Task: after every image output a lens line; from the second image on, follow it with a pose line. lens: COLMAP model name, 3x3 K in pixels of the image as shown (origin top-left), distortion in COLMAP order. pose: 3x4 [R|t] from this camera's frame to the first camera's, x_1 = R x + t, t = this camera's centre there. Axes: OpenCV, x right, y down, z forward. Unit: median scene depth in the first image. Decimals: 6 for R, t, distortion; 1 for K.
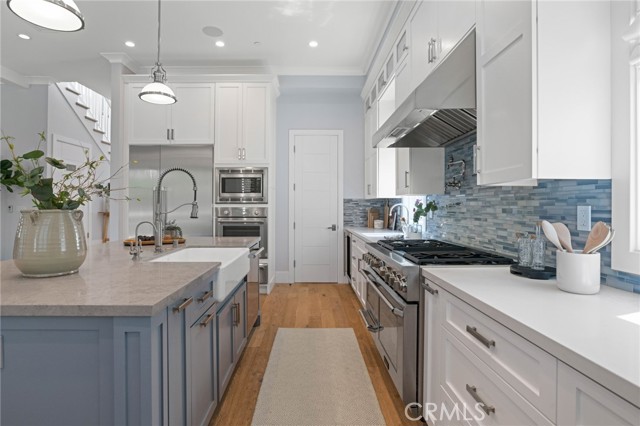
lens RADIAL K [[331.7, 0, 310.3], [0, 331.7, 201.9], [0, 0, 1]] dist [-0.001881, -0.000127]
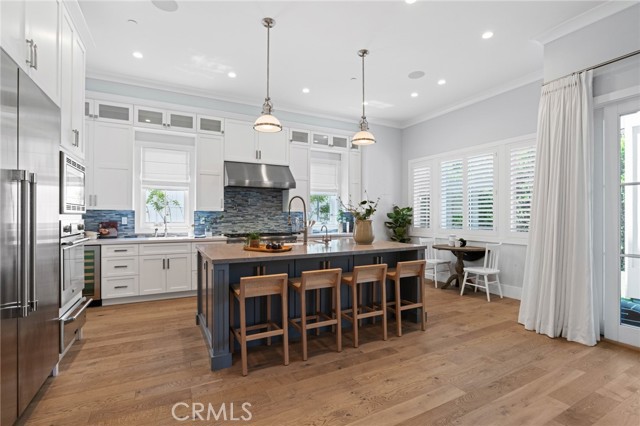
lens RADIAL K [[297.2, 0, 321.1], [0, 297.2, 216.0], [0, 0, 1]] dist [-0.054030, 0.022910]
pose [[-0.469370, -0.001648, 0.883000, -0.936882], [-0.014603, 0.999876, -0.005897, 0.004538], [-0.882881, -0.015662, -0.469336, 0.834974]]
